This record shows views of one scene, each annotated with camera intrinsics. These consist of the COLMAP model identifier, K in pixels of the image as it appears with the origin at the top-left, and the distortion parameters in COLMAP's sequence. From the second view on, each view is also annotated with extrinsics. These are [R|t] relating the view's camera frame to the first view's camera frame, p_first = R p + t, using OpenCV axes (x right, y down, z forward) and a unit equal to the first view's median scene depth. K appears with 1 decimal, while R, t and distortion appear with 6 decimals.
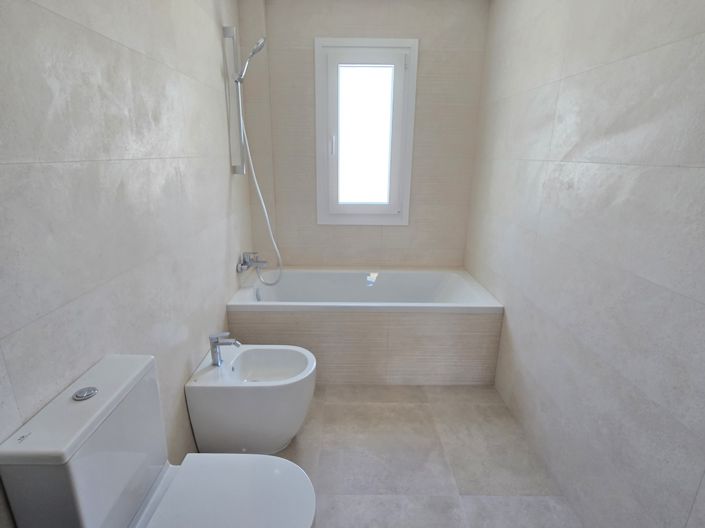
lens RADIAL K [[378.5, 0, 352.5], [0, 378.5, 264.0], [0, 0, 1]] dist [0.002549, -0.001180]
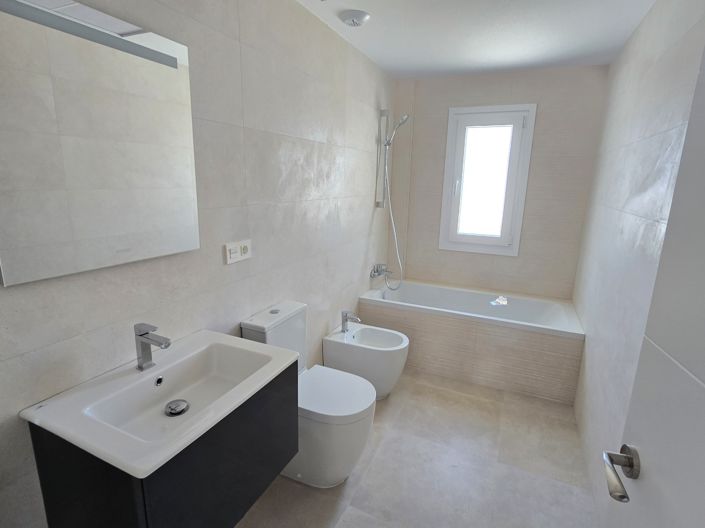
lens RADIAL K [[378.5, 0, 352.5], [0, 378.5, 264.0], [0, 0, 1]] dist [0.002549, -0.001180]
pose [[0.904802, 0.103498, -0.413064, 0.254769], [-0.133133, 0.990142, -0.043532, 0.055678], [0.404486, 0.094380, 0.909661, -0.369975]]
